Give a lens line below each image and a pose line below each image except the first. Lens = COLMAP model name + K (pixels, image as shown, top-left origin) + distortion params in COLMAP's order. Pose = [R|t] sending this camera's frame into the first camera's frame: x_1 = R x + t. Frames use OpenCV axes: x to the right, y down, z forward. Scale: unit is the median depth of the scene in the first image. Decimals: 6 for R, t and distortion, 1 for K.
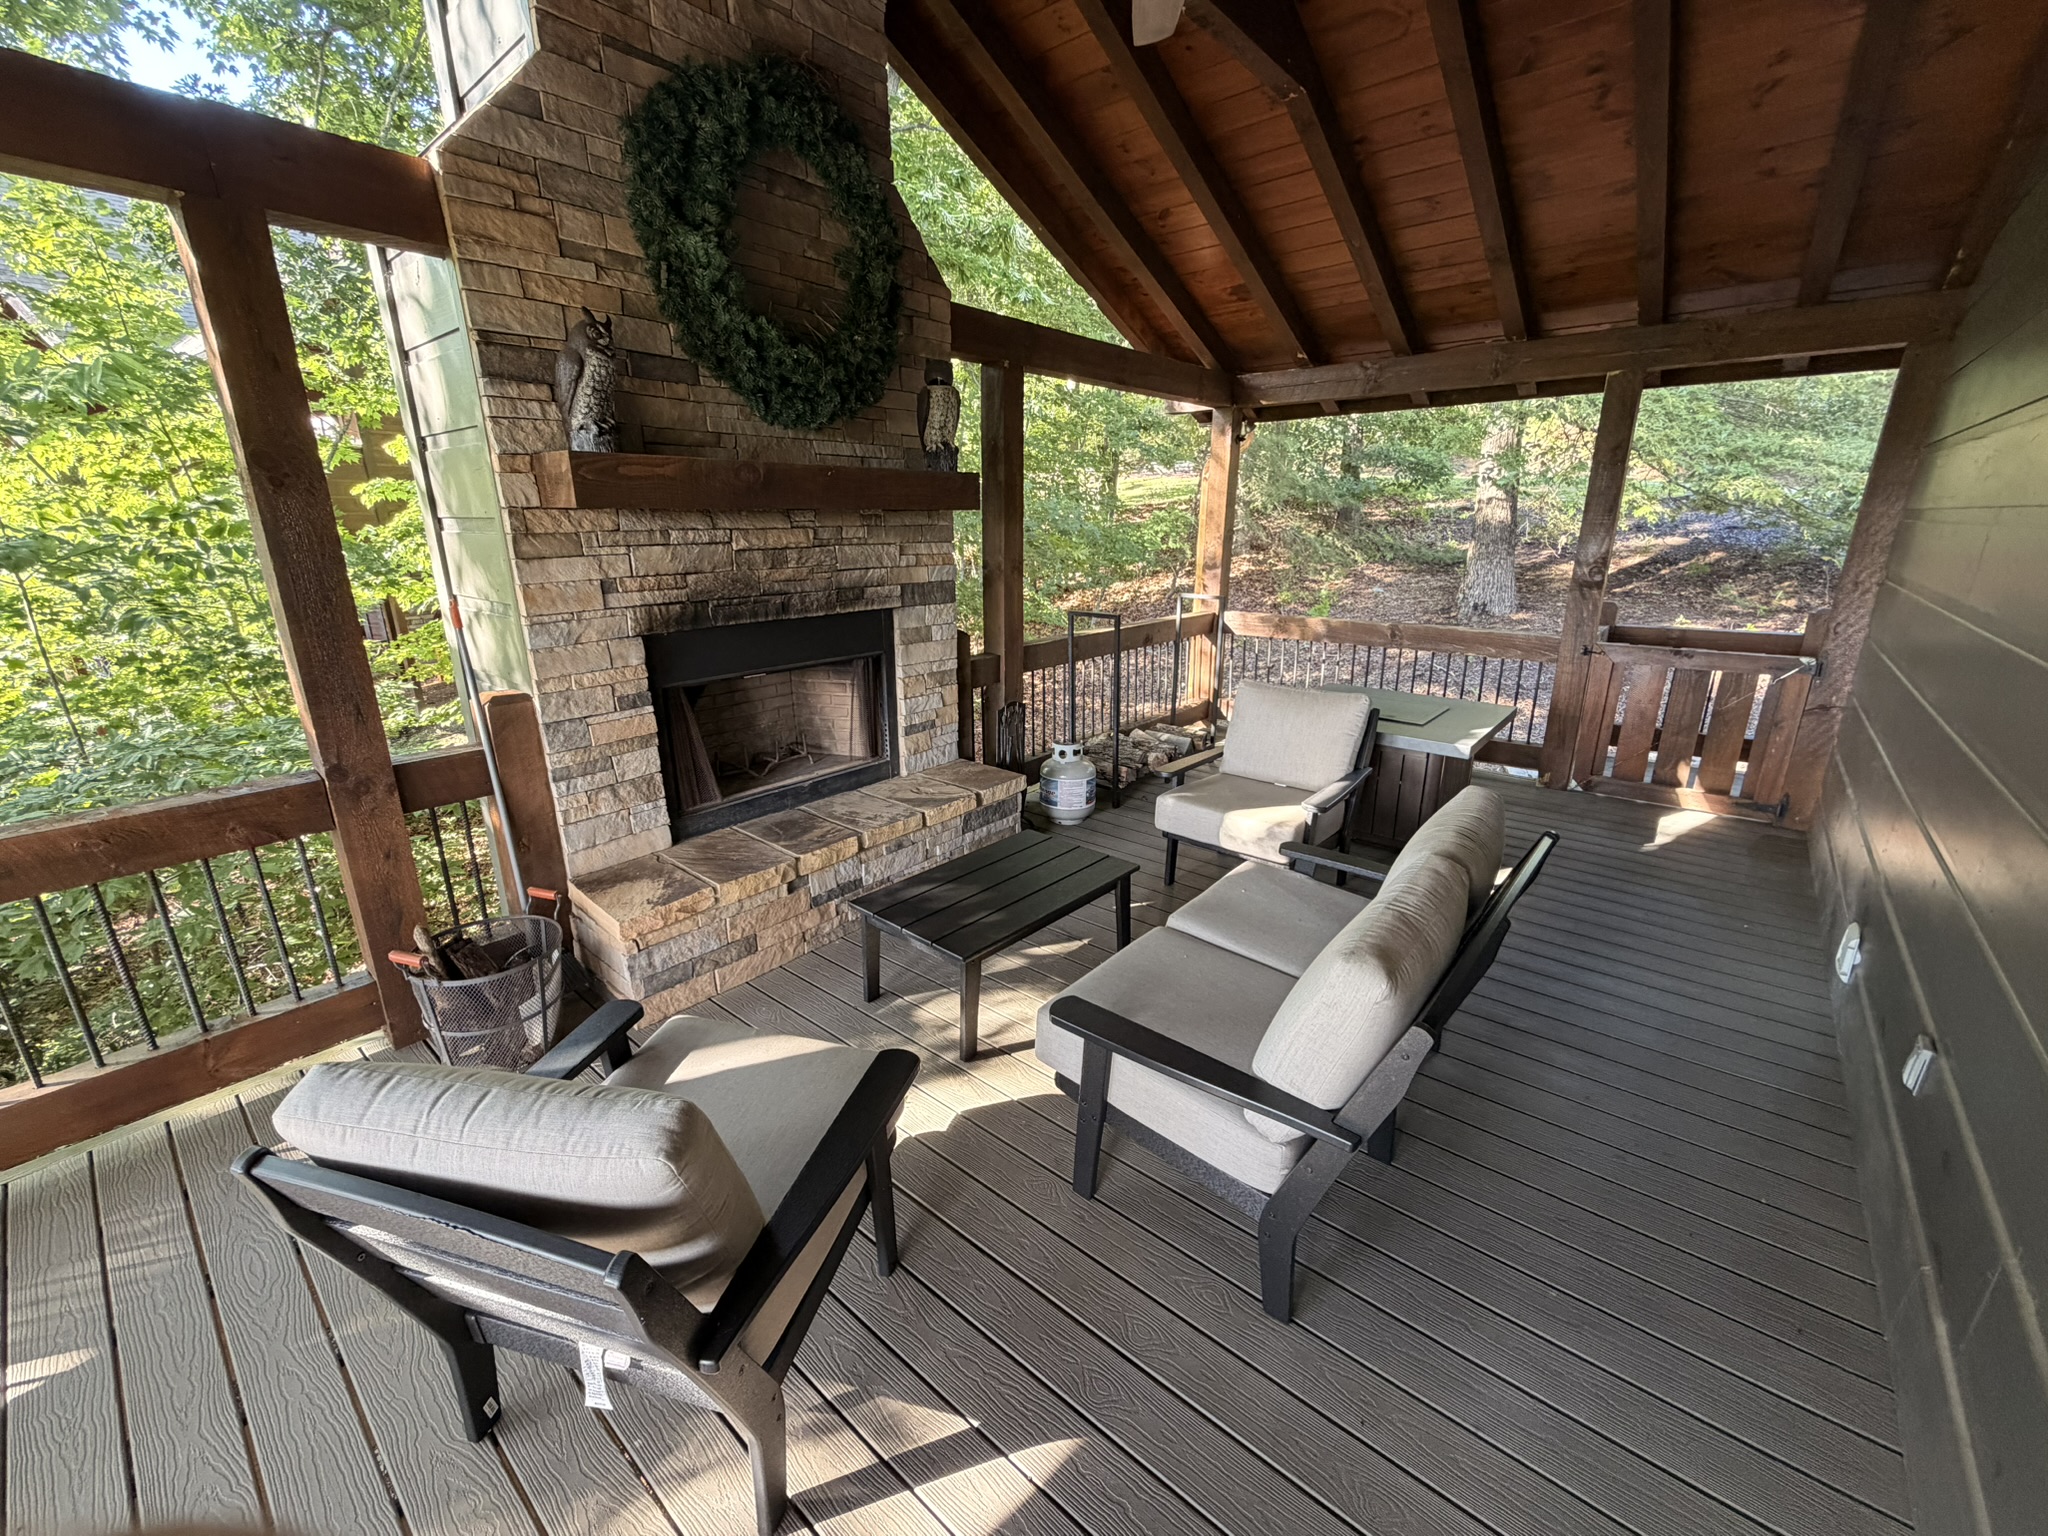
lens RADIAL K [[818.8, 0, 1019.6], [0, 818.8, 771.6], [0, 0, 1]] dist [-0.000343, 0.000251]
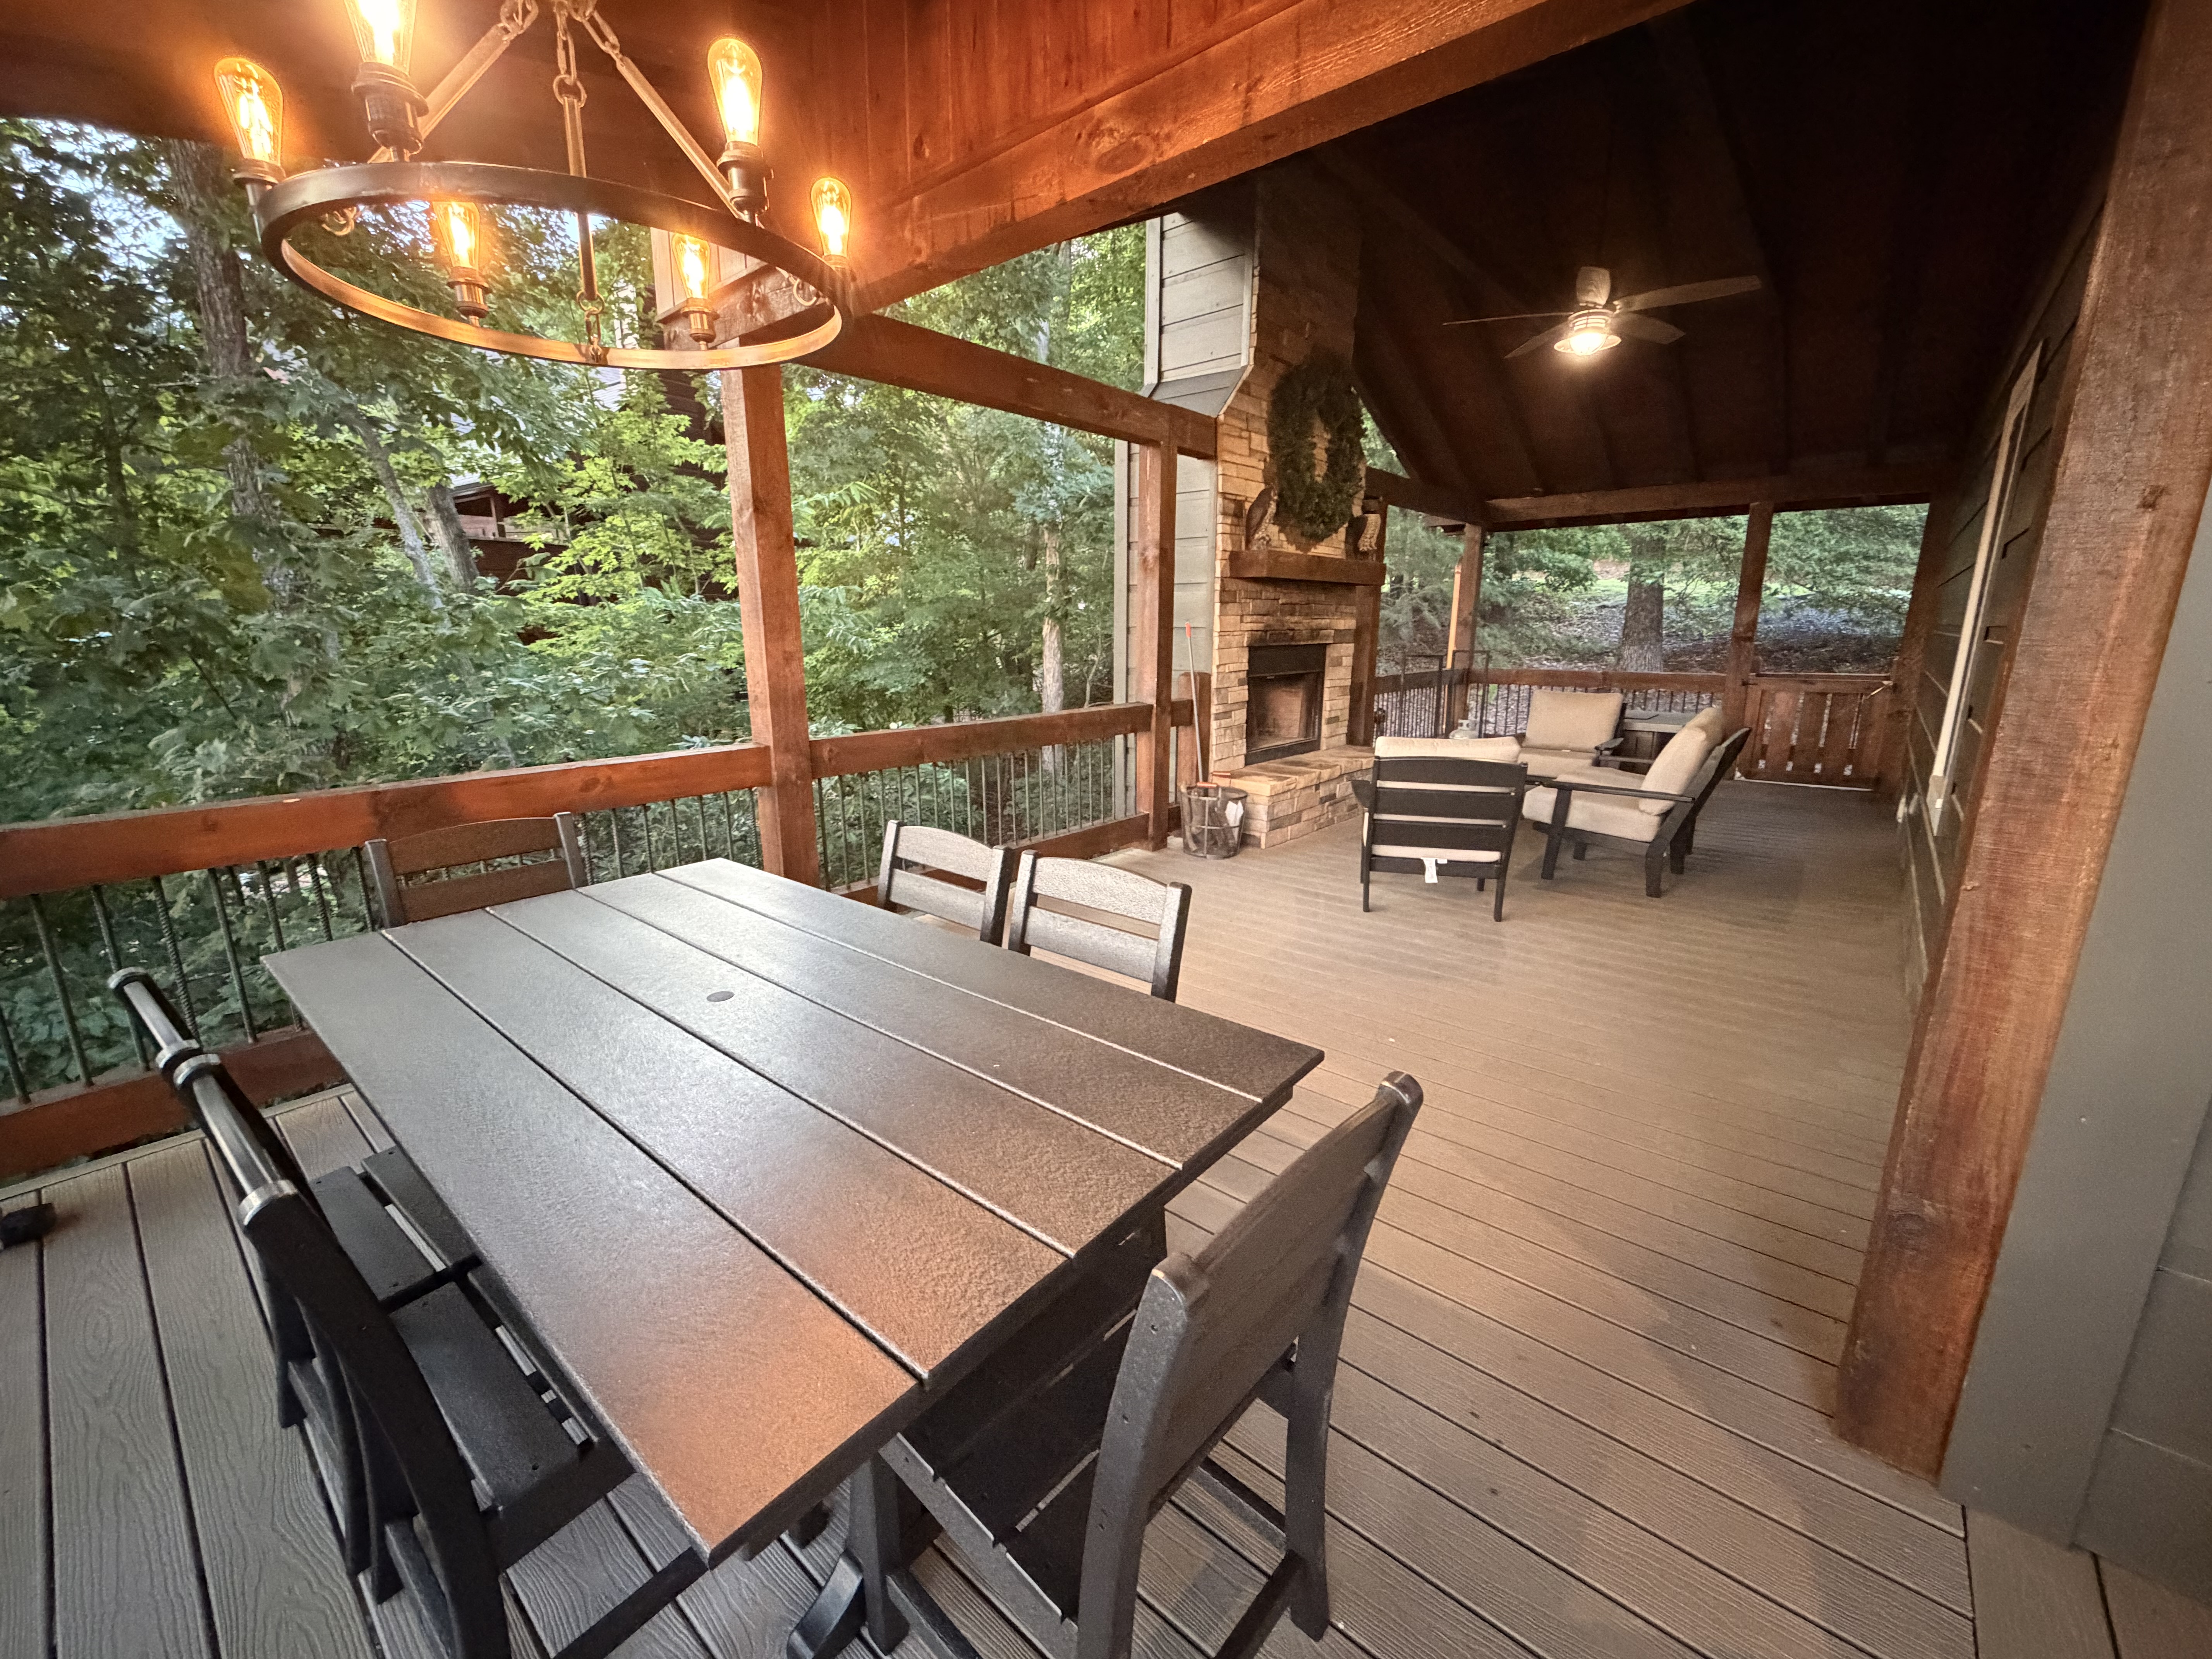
lens RADIAL K [[884.4, 0, 1101.2], [0, 884.4, 833.4], [0, 0, 1]] dist [-0.000343, 0.000251]
pose [[0.999992, 0.004045, 0.000599, -0.588289], [-0.003995, 0.997688, -0.067847, 0.293019], [-0.000872, 0.067844, 0.997696, -0.722678]]
